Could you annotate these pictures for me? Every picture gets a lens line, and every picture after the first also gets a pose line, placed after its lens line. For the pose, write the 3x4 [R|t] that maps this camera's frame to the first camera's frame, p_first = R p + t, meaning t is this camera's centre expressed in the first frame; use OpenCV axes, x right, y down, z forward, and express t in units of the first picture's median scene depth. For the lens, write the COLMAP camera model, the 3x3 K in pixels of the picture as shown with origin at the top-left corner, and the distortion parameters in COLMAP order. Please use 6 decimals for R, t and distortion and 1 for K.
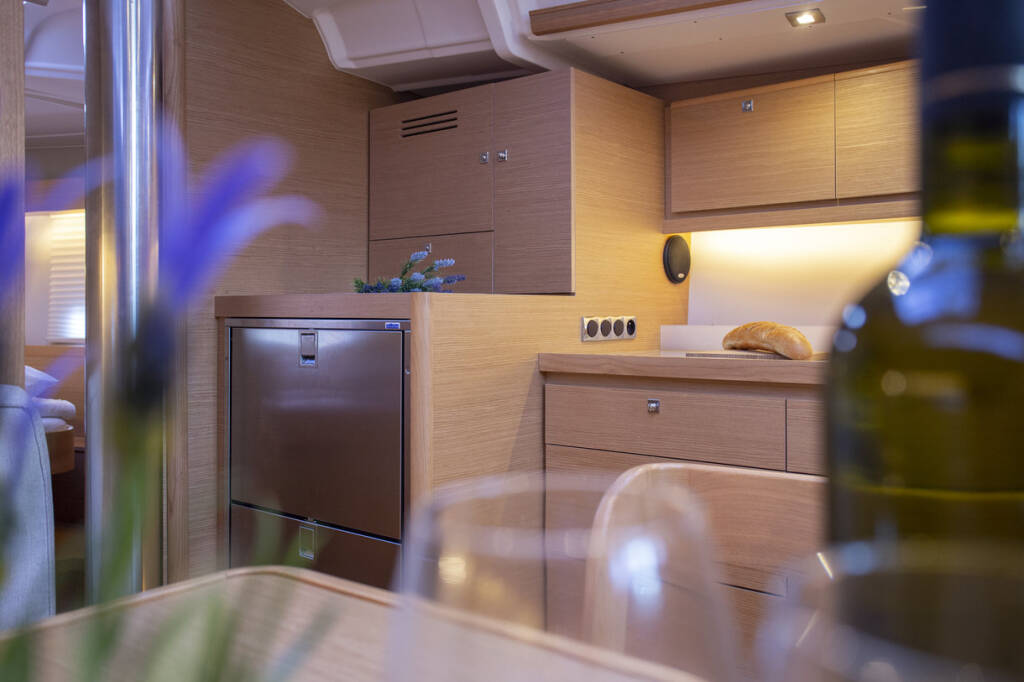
lens RADIAL K [[883.3, 0, 521.1], [0, 883.3, 316.7], [0, 0, 1]] dist [-0.026641, 0.000148]
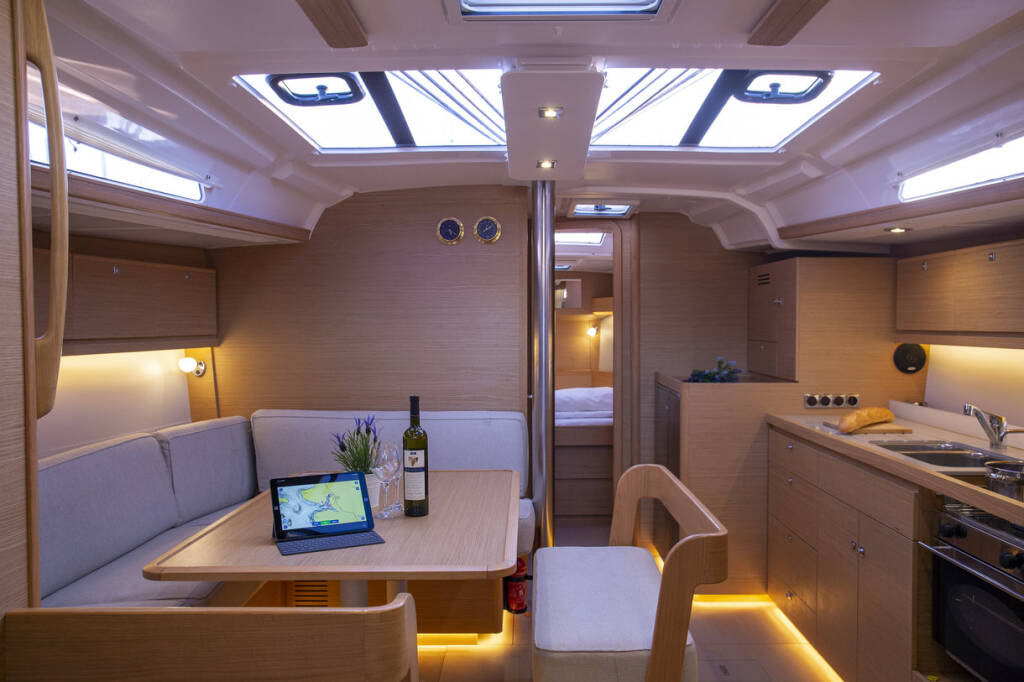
lens RADIAL K [[791.7, 0, 513.9], [0, 791.7, 343.1], [0, 0, 1]] dist [0.012279, 0.019526]
pose [[0.627808, 0.024222, -0.777991, 0.902663], [-0.003675, 0.999597, 0.028155, -0.140372], [0.778360, -0.014817, 0.627644, -0.454829]]
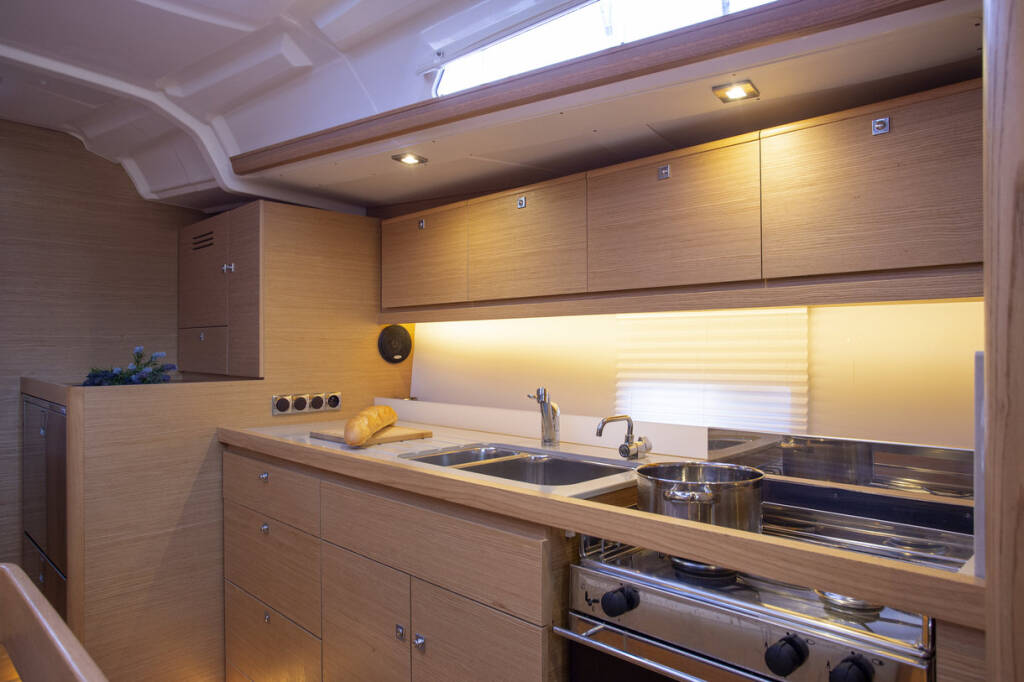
lens RADIAL K [[675.2, 0, 517.8], [0, 675.2, 340.9], [0, 0, 1]] dist [-0.031072, 0.012287]
pose [[0.994965, -0.000555, -0.100221, 0.488134], [-0.000491, 0.999946, -0.010417, -0.065412], [0.100221, 0.010414, 0.994911, 0.067661]]
